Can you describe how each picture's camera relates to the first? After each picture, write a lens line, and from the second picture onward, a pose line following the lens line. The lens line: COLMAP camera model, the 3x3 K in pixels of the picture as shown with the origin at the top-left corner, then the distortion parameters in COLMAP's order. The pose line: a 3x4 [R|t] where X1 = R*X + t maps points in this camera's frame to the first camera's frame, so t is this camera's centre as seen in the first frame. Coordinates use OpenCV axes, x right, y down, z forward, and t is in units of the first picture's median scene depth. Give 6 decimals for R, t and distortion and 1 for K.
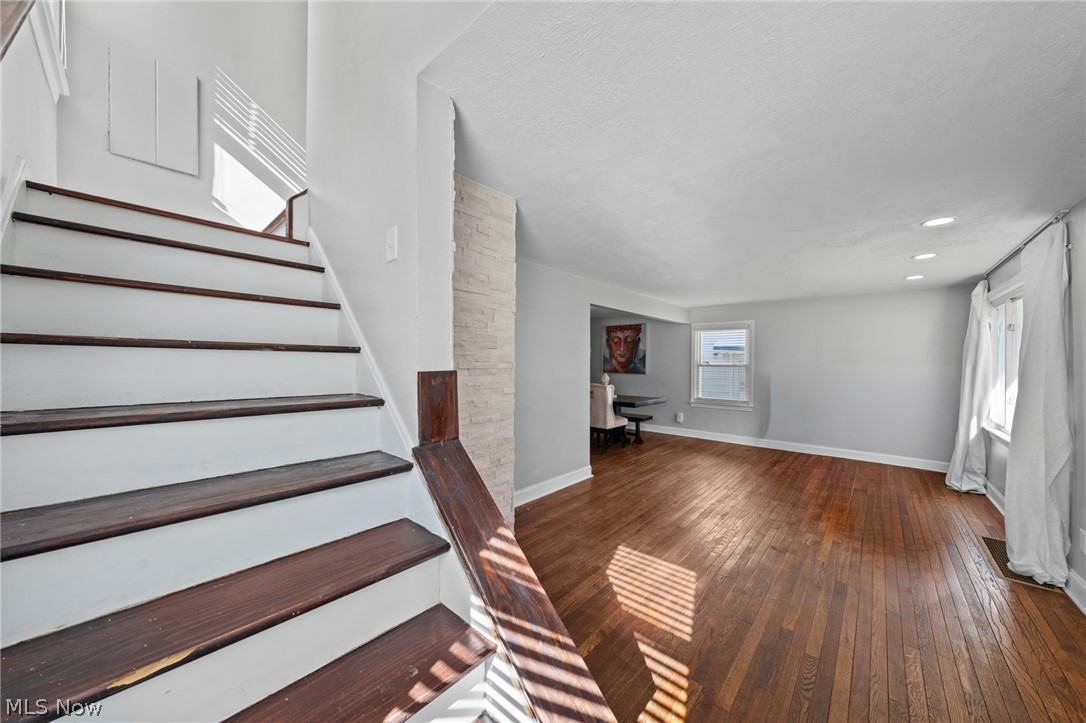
lens RADIAL K [[372.7, 0, 550.6], [0, 372.7, 361.5], [0, 0, 1]] dist [0.001294, 0.000208]
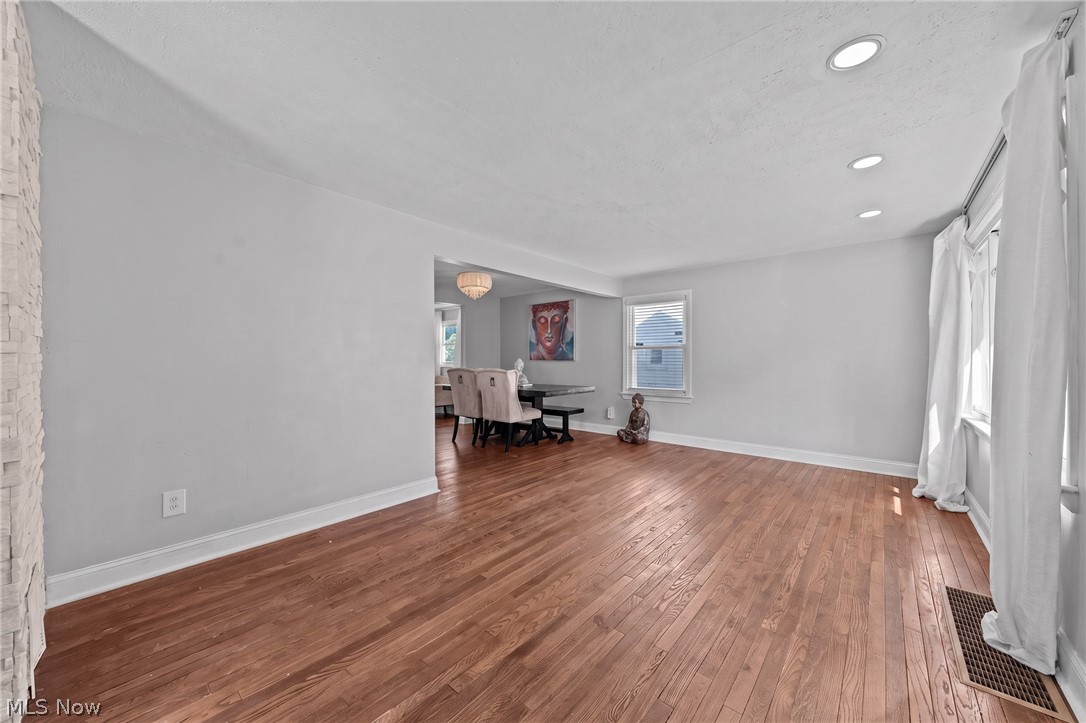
lens RADIAL K [[389.9, 0, 543.6], [0, 389.9, 361.5], [0, 0, 1]] dist [-0.007429, -0.000257]
pose [[0.999920, -0.009332, 0.008496, 0.190720], [0.009281, 0.999939, 0.006023, 0.030995], [-0.008552, -0.005943, 0.999946, 0.143866]]
